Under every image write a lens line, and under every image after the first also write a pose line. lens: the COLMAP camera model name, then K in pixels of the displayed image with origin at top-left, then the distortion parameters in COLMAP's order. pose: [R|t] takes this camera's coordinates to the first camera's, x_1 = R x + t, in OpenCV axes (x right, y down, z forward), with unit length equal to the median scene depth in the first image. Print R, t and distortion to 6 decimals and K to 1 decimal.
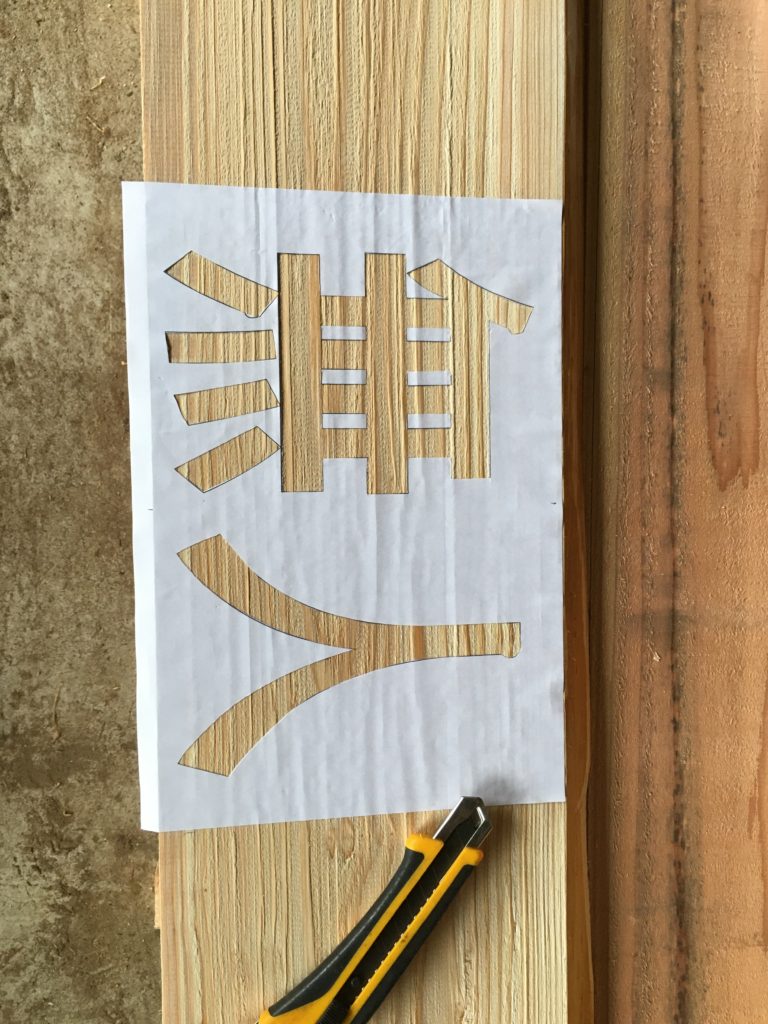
lens RADIAL K [[879.7, 0, 387.1], [0, 879.7, 514.0], [0, 0, 1]] dist [0.087834, -0.142041]
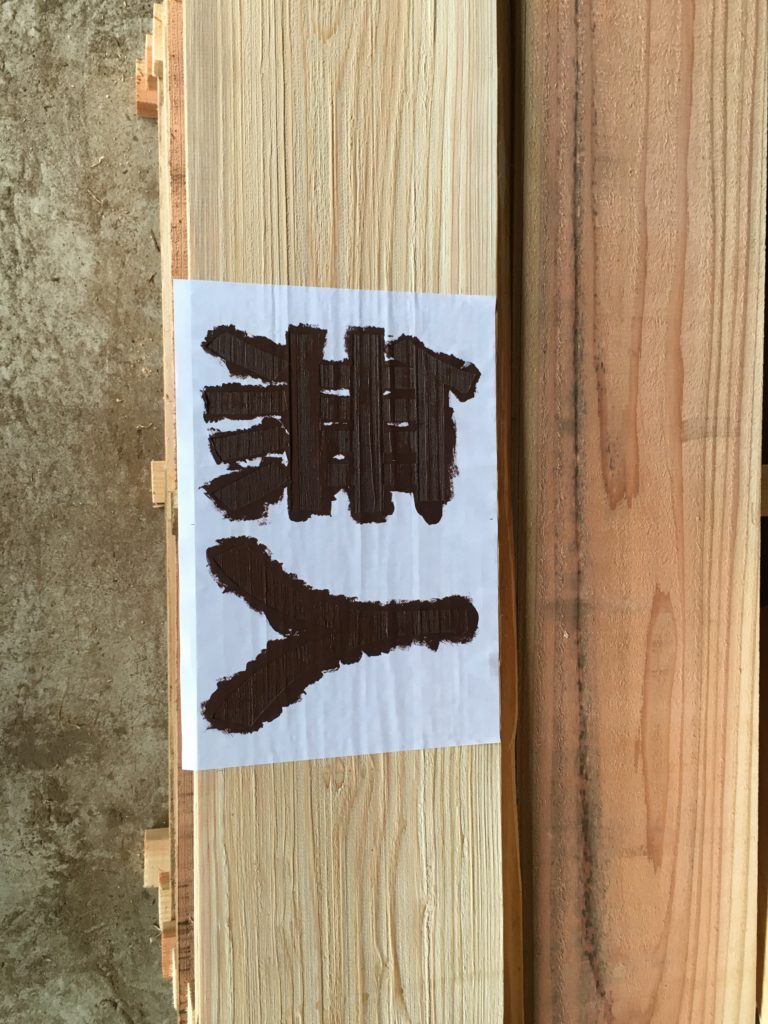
lens RADIAL K [[878.1, 0, 386.0], [0, 878.1, 510.7], [0, 0, 1]] dist [0.084278, -0.135426]
pose [[0.995338, -0.000481, 0.096443, -0.092909], [0.002736, 0.999726, -0.023256, 0.005270], [-0.096405, 0.023411, 0.995067, -0.295785]]
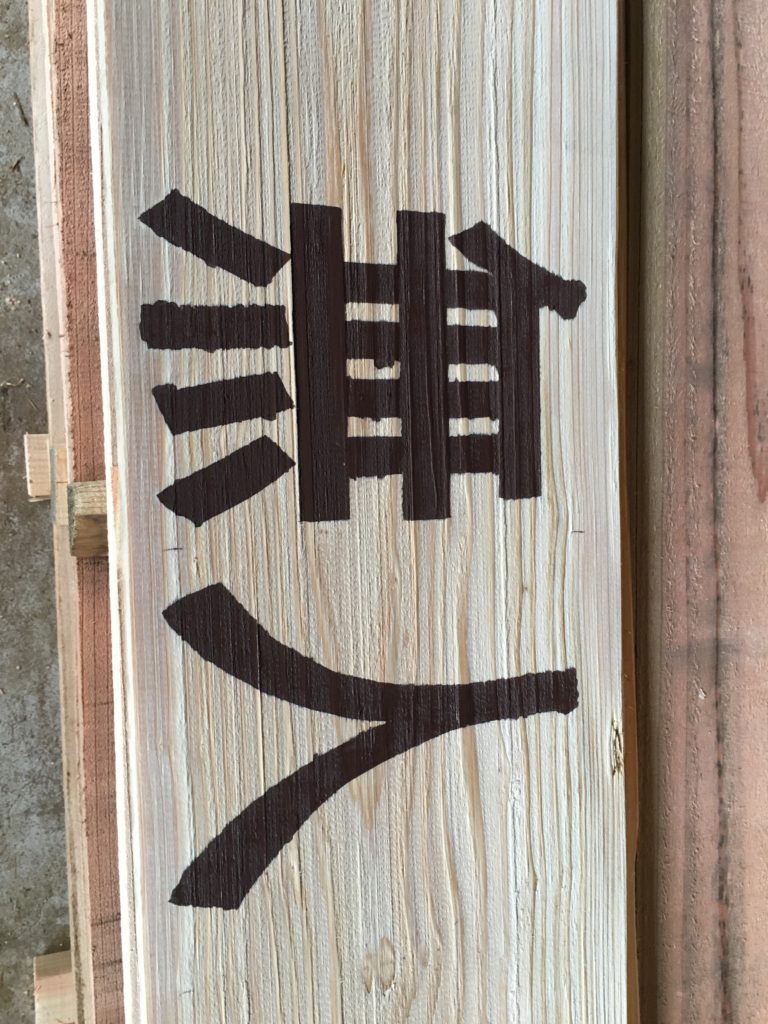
lens RADIAL K [[878.1, 0, 386.0], [0, 878.1, 510.7], [0, 0, 1]] dist [0.084278, -0.135426]
pose [[0.972369, -0.025812, 0.232016, -0.196699], [0.023039, 0.999627, 0.014654, -0.039353], [-0.232308, -0.008904, 0.972602, 0.224936]]
